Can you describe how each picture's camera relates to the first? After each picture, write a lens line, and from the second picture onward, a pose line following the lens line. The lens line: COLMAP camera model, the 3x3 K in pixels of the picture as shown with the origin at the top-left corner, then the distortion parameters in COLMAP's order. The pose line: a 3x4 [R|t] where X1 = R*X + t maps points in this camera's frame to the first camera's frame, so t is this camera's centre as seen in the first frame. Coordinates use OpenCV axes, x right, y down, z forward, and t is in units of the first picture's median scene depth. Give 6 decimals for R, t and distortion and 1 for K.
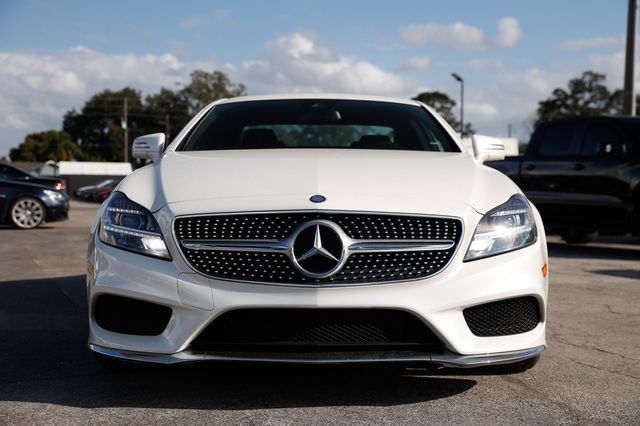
lens RADIAL K [[868.6, 0, 319.3], [0, 868.6, 216.6], [0, 0, 1]] dist [0.094897, 0.000000]
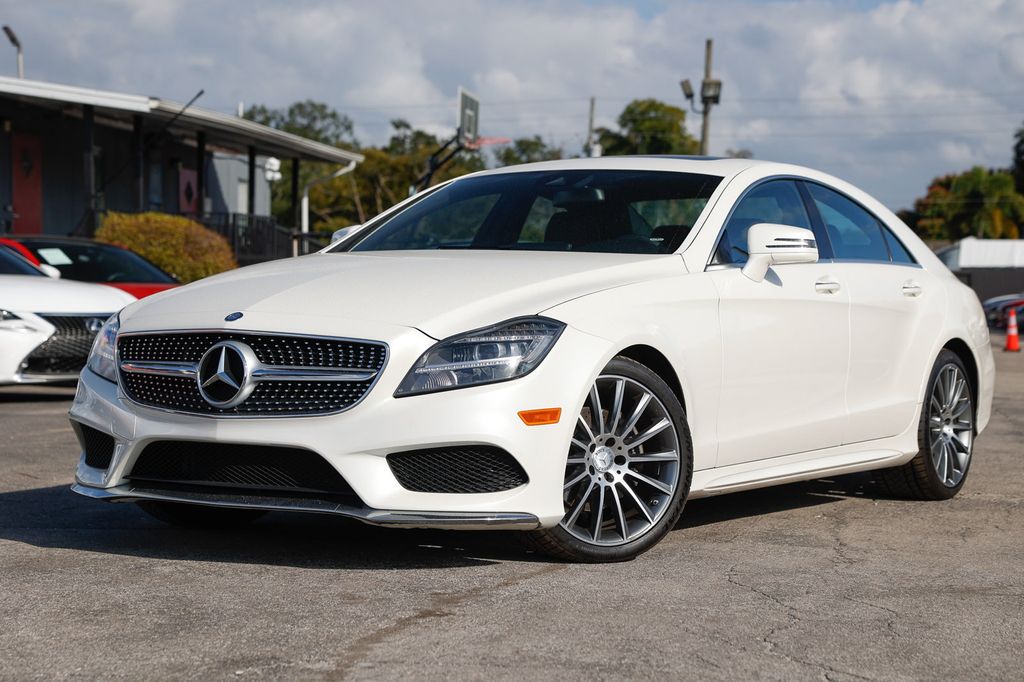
lens RADIAL K [[2023.8, 0, 472.4], [0, 2023.8, 327.8], [0, 0, 1]] dist [0.268618, 0.000000]
pose [[0.843308, 0.016895, -0.537164, 1.279263], [-0.026416, 0.999601, -0.010033, 0.004442], [0.536780, 0.022650, 0.843418, -0.574695]]
